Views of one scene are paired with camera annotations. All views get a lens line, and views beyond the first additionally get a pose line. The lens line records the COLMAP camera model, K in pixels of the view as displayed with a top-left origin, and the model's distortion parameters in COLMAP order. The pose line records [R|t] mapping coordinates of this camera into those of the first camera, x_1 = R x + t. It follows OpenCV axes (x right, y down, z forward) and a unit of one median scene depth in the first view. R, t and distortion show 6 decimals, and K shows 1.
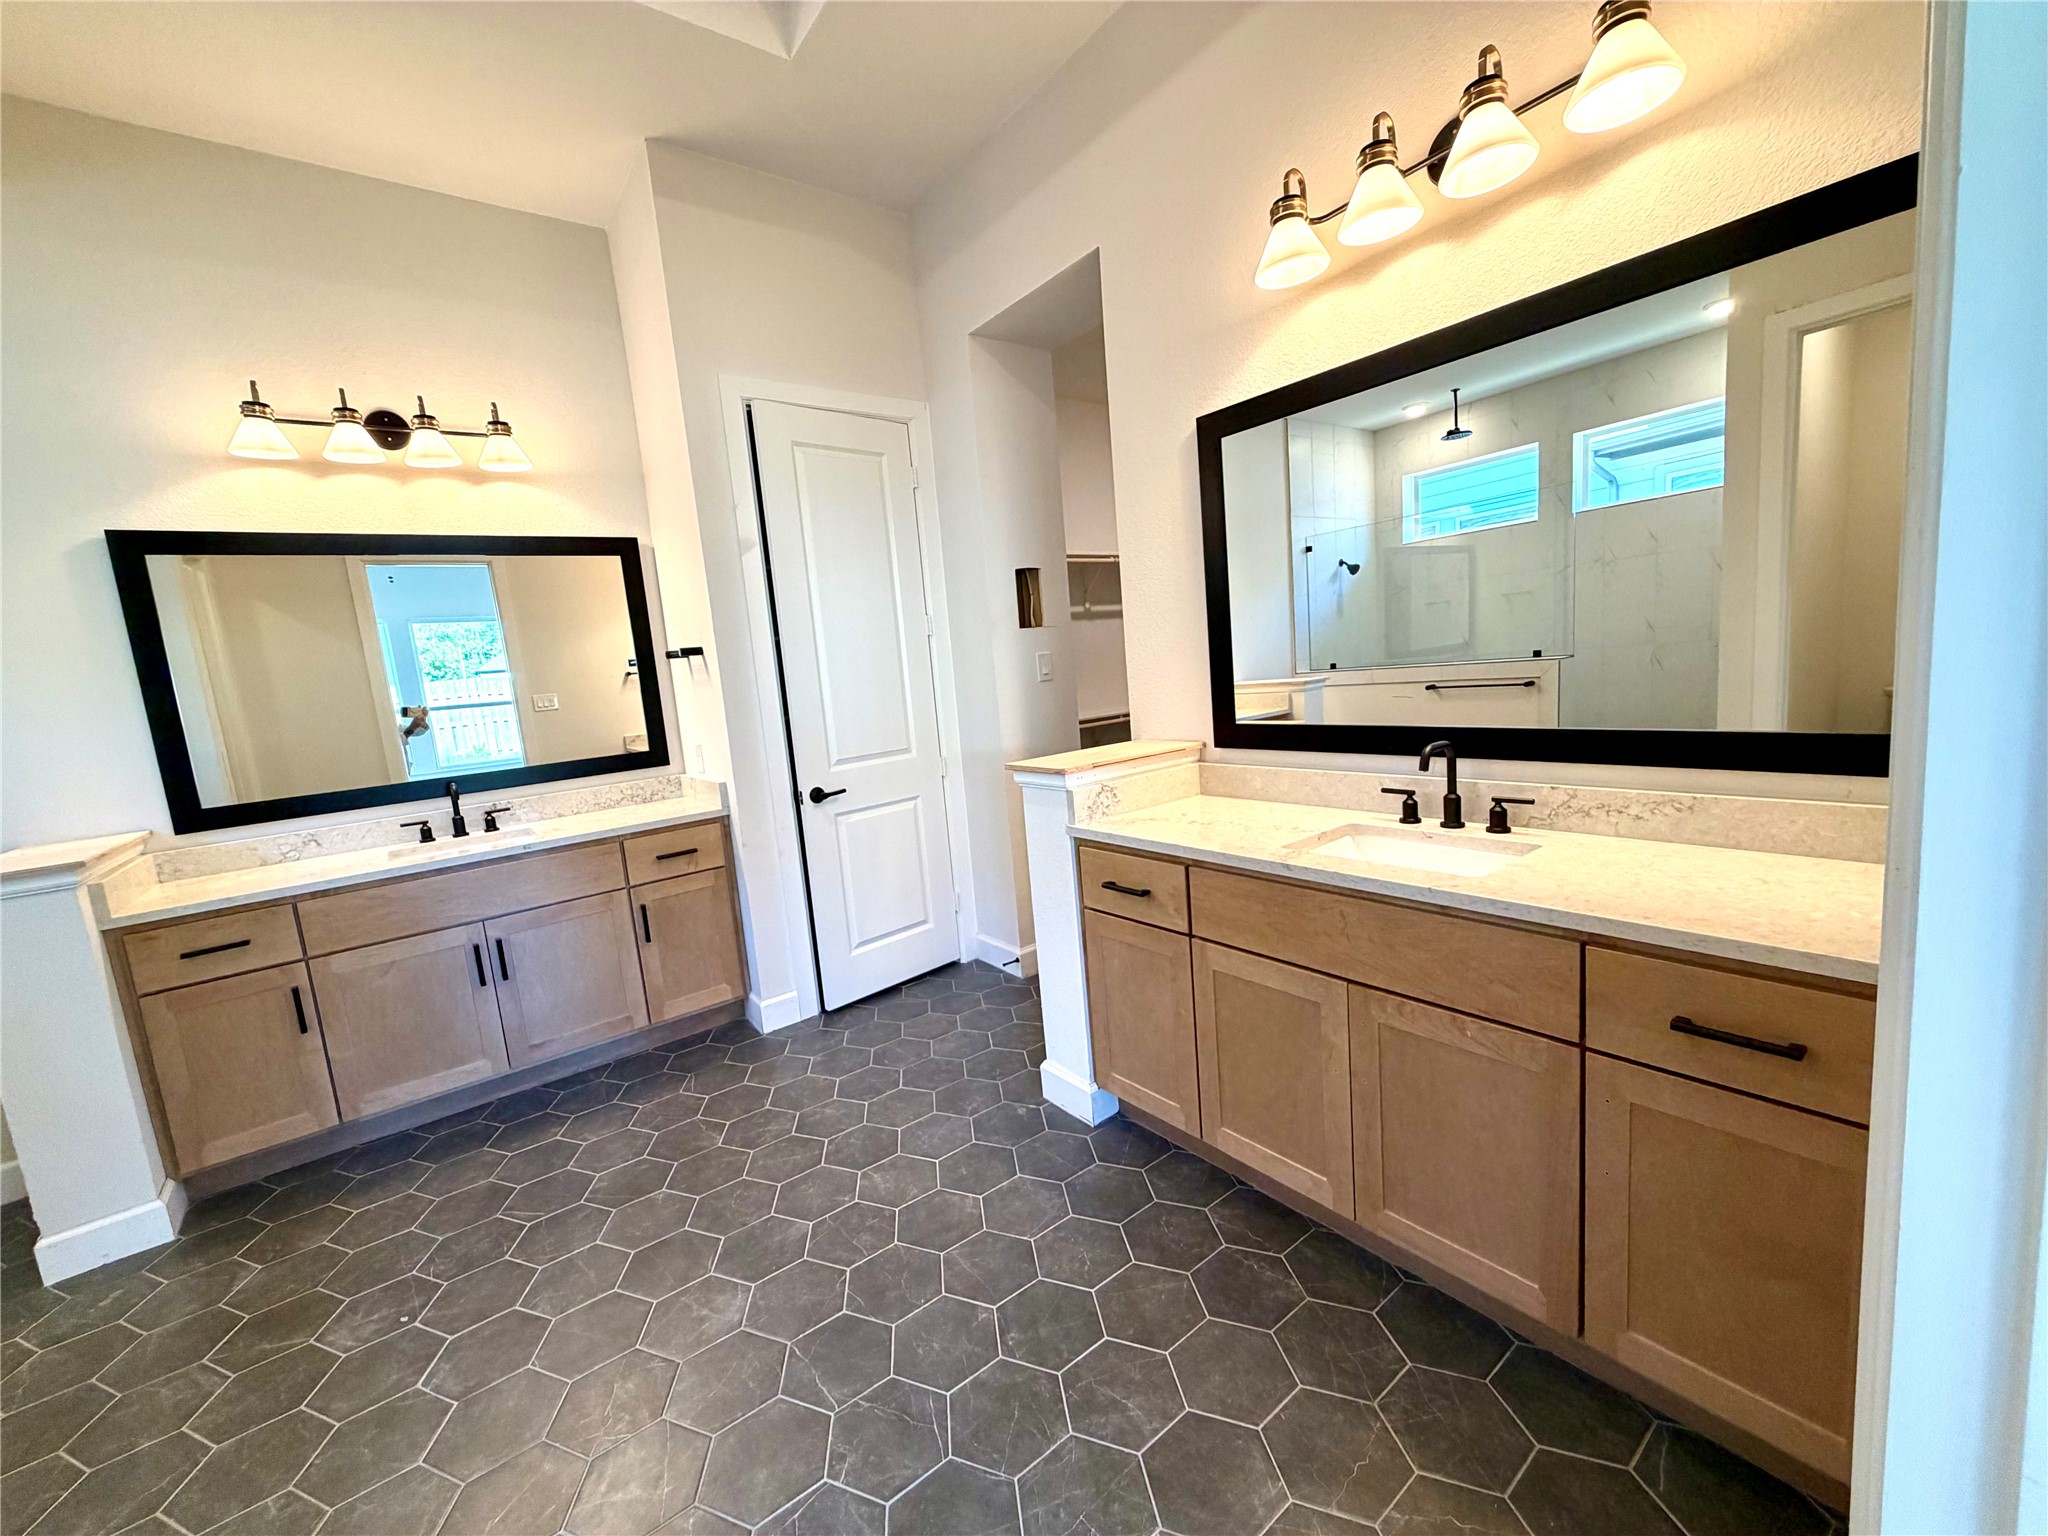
lens RADIAL K [[818.2, 0, 1022.0], [0, 818.2, 768.9], [0, 0, 1]] dist [0.002082, 0.000566]
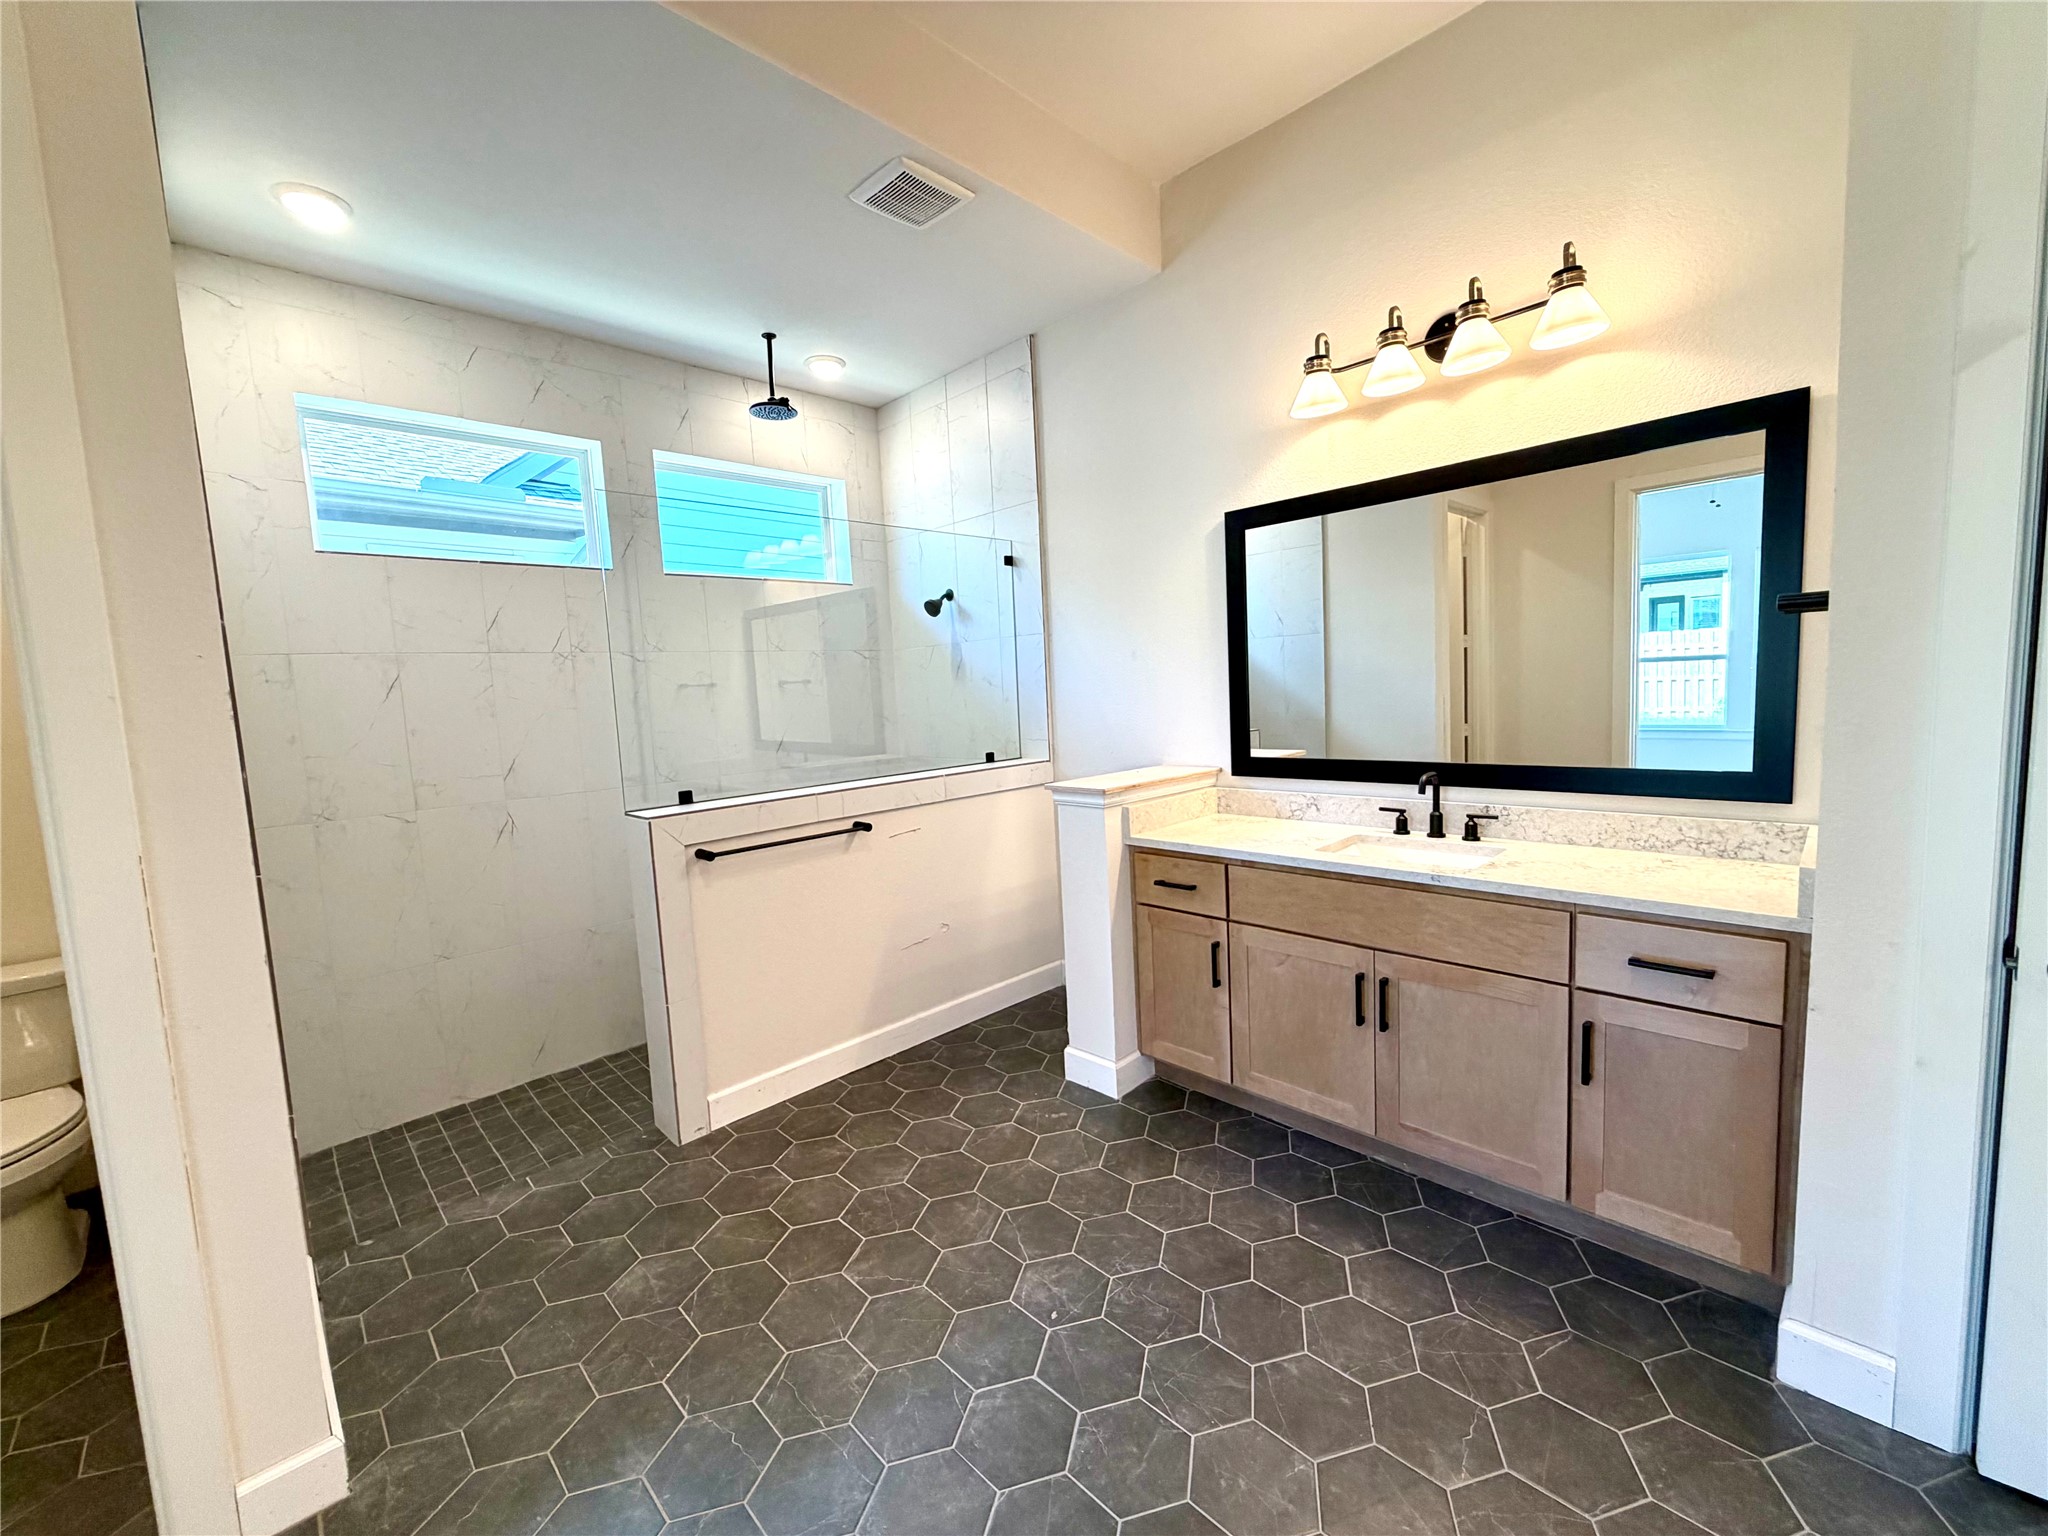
lens RADIAL K [[818.2, 0, 1021.4], [0, 818.2, 769.2], [0, 0, 1]] dist [0.002082, 0.000566]
pose [[0.120900, 0.178289, -0.976522, 0.057059], [-0.098762, 0.981018, 0.166883, -0.088694], [0.987739, 0.076267, 0.136213, 0.528695]]
